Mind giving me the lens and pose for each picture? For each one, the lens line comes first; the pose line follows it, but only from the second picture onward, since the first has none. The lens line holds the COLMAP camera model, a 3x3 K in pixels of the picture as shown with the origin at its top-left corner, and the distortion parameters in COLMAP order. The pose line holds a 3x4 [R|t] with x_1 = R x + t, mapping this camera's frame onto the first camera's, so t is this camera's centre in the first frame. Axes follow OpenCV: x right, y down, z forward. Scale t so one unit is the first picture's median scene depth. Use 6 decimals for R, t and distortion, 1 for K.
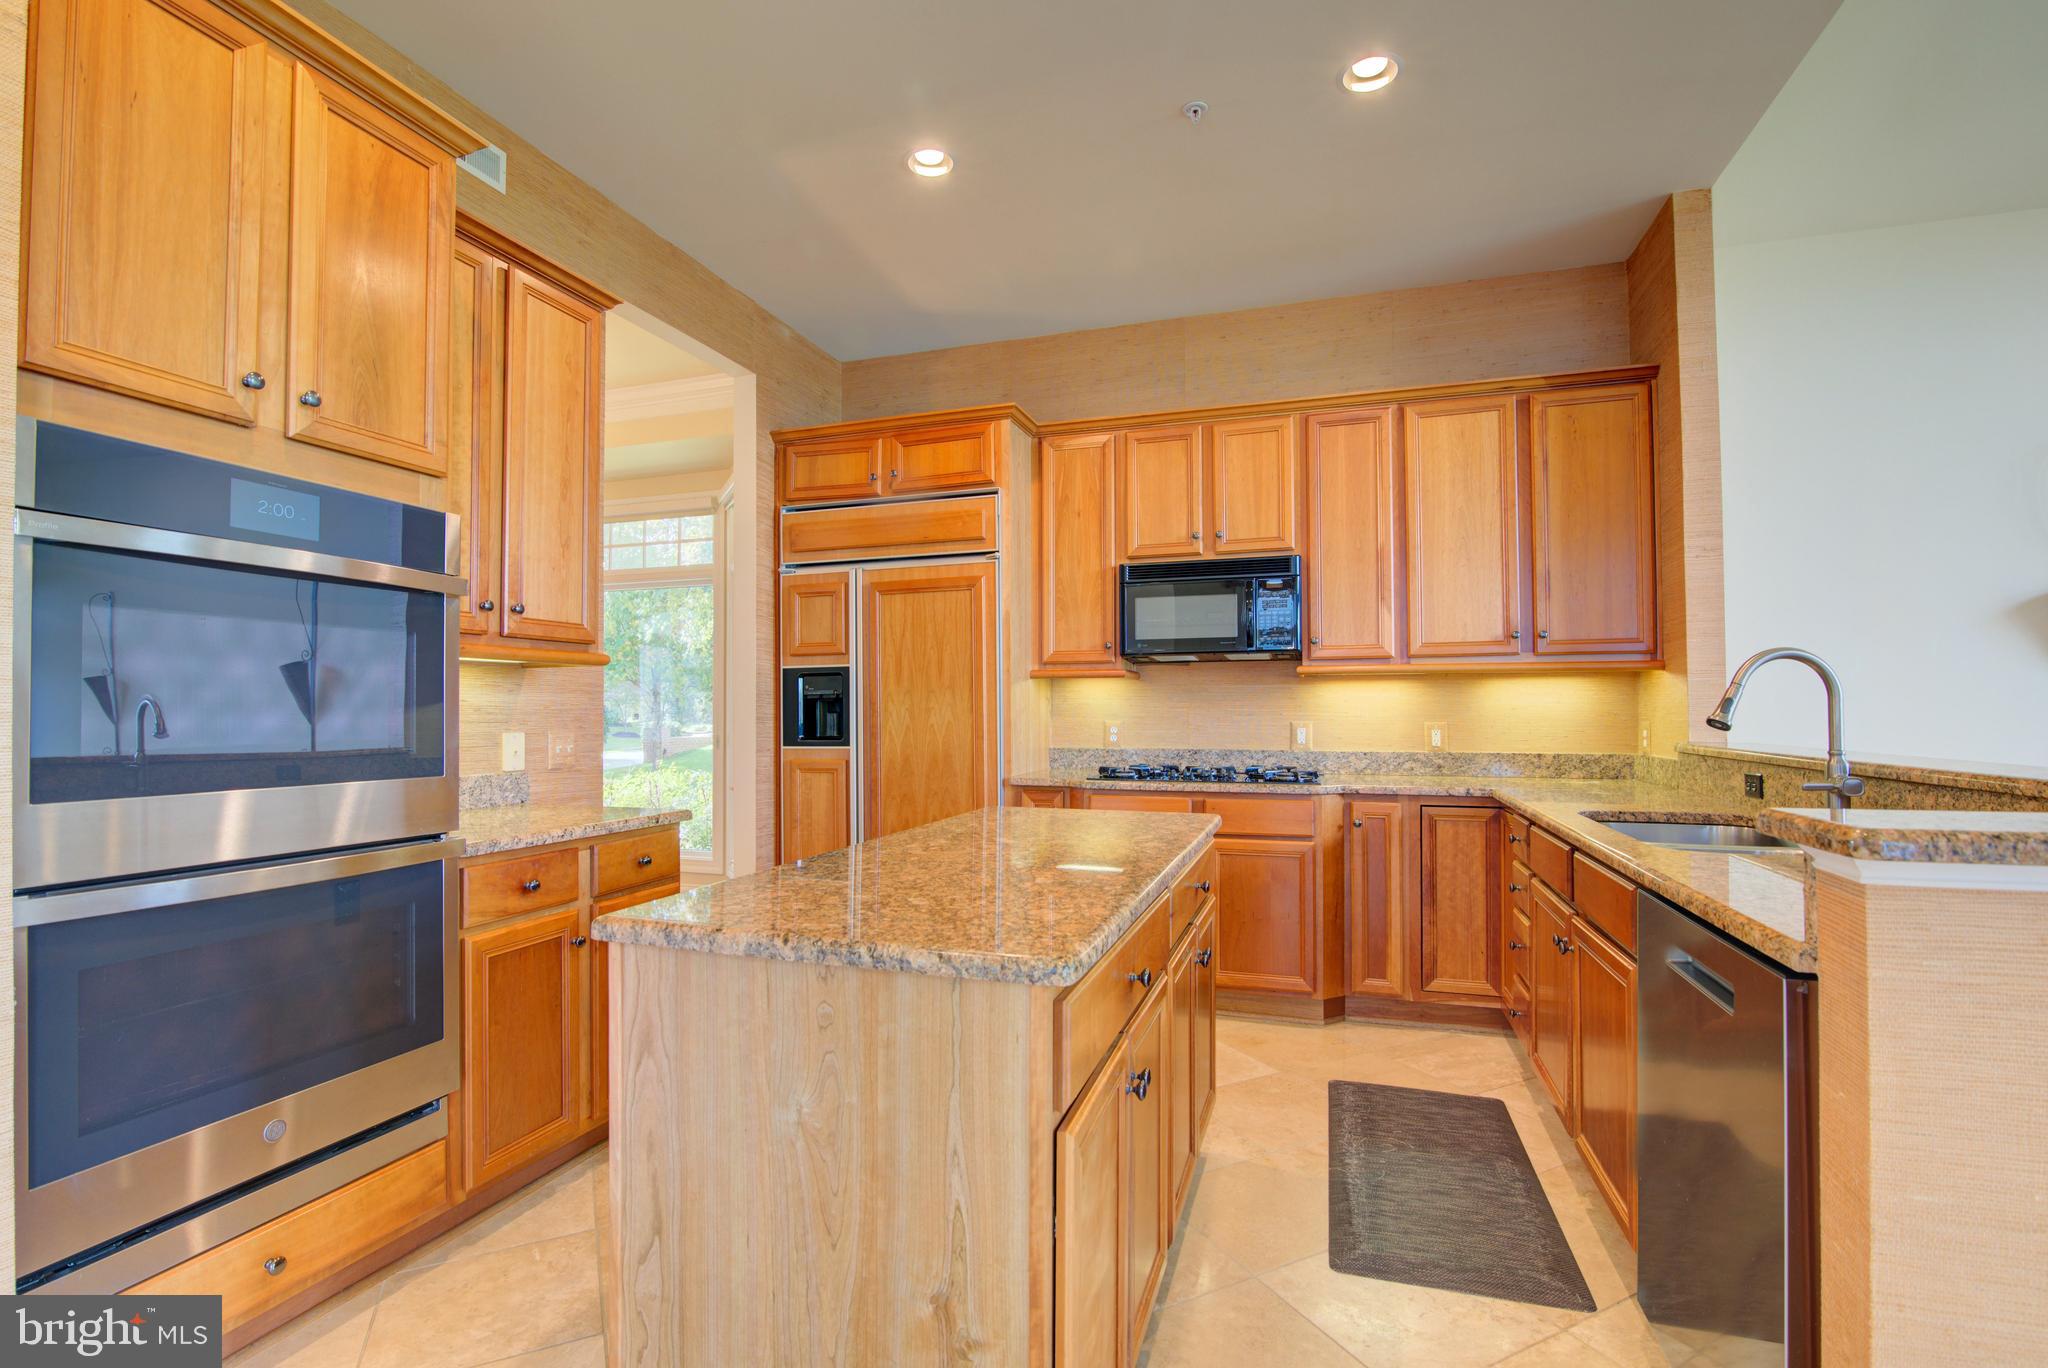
lens RADIAL K [[931.4, 0, 1024.4], [0, 931.4, 694.6], [0, 0, 1]] dist [-0.020059, 0.000417]
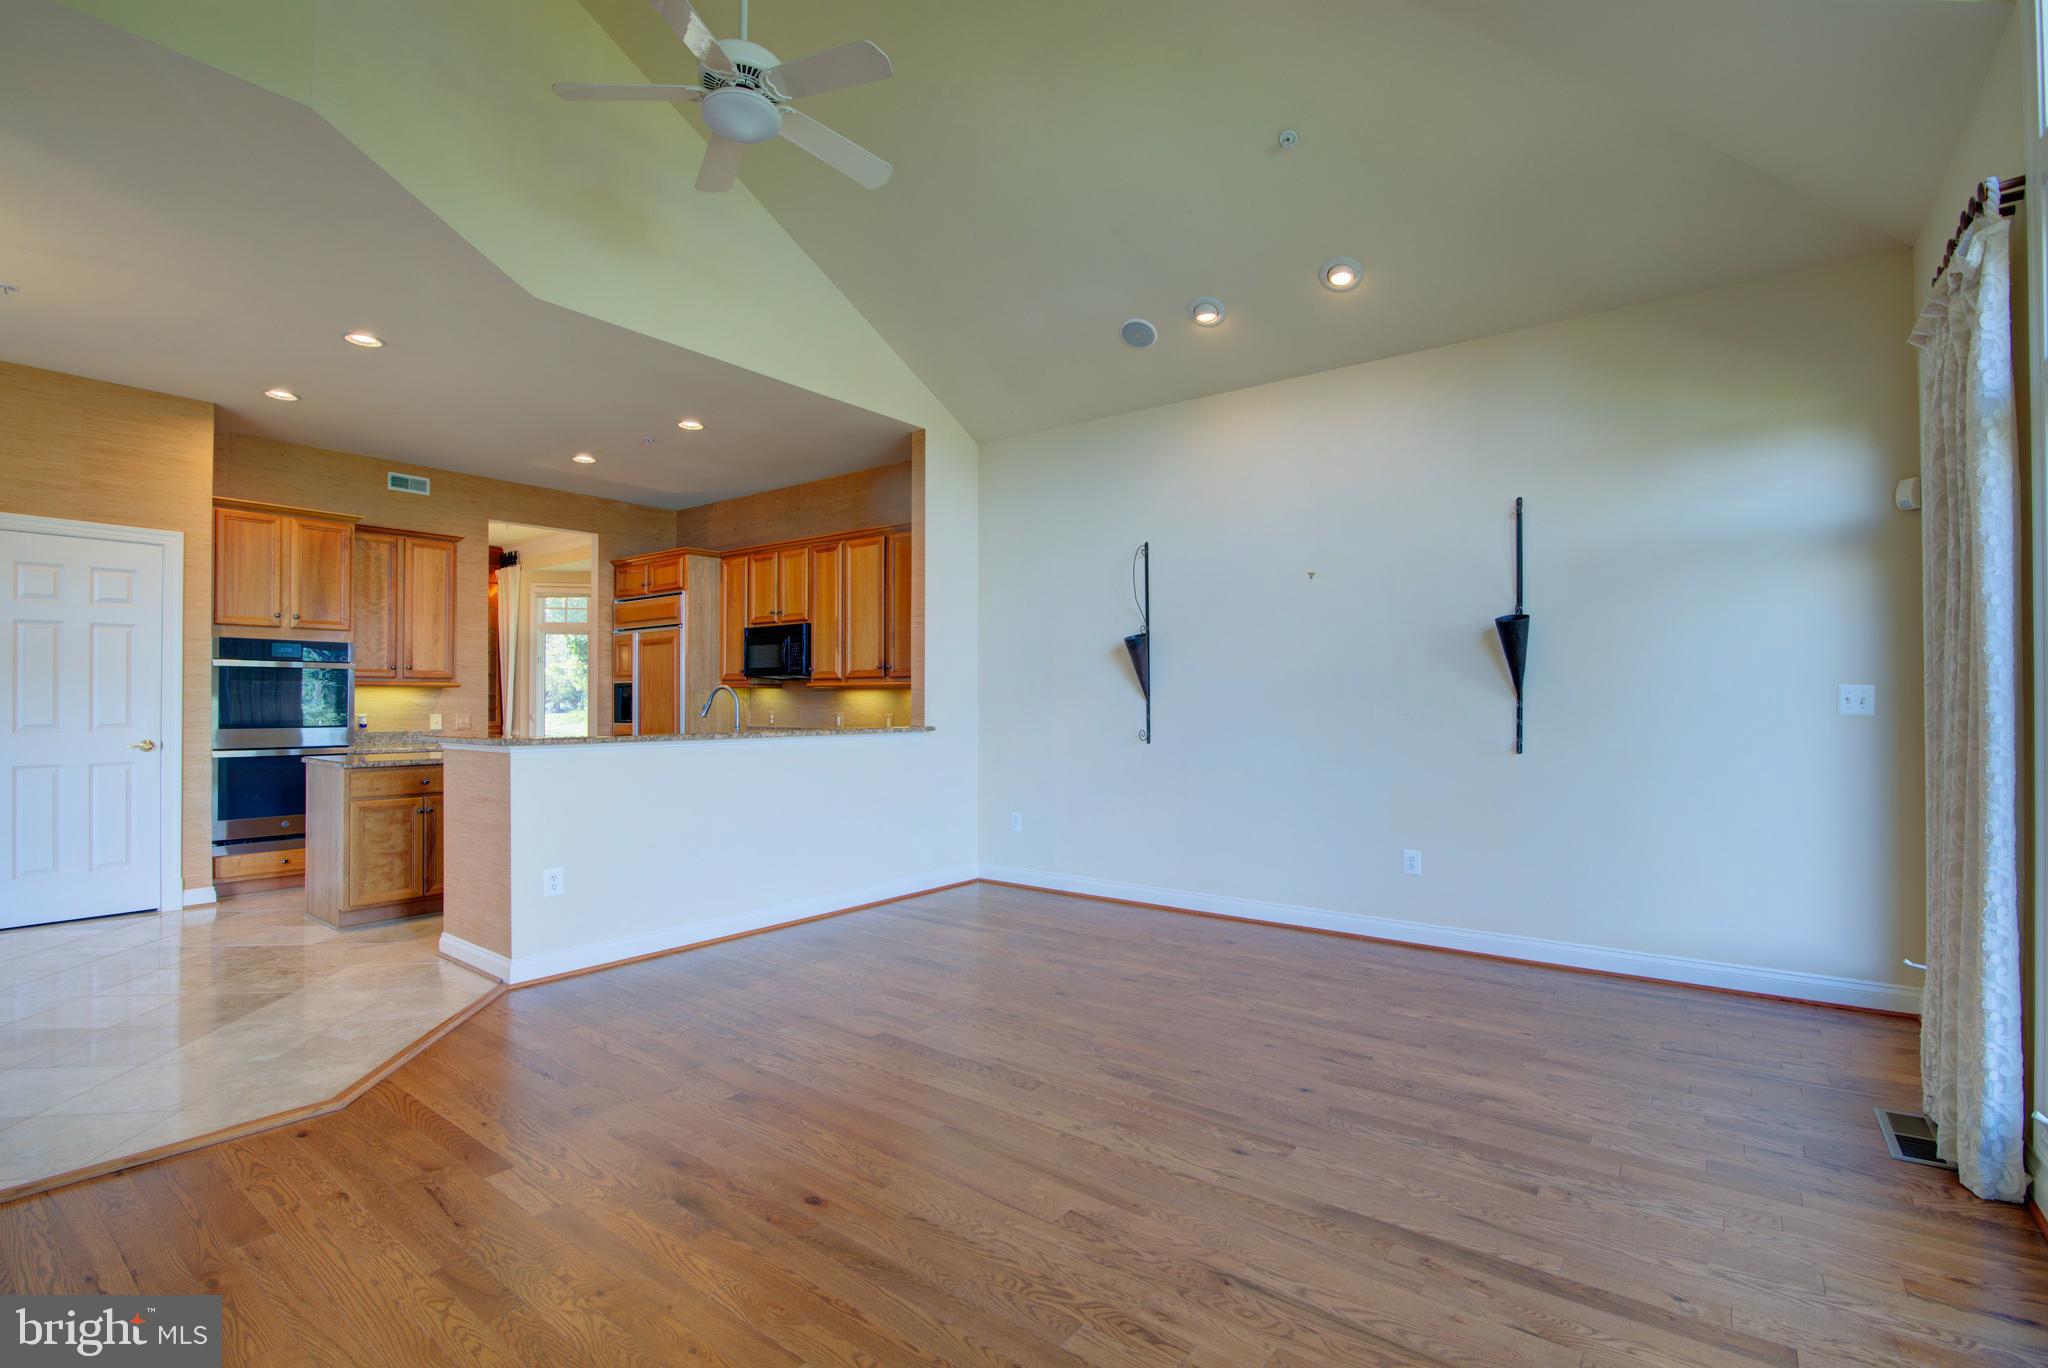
lens RADIAL K [[931.4, 0, 1024.4], [0, 931.4, 694.6], [0, 0, 1]] dist [-0.020059, 0.000417]
pose [[0.946722, 0.001771, -0.322048, 1.270520], [0.001994, 0.999934, 0.011358, -0.026721], [0.322047, -0.011395, 0.946655, -0.606277]]
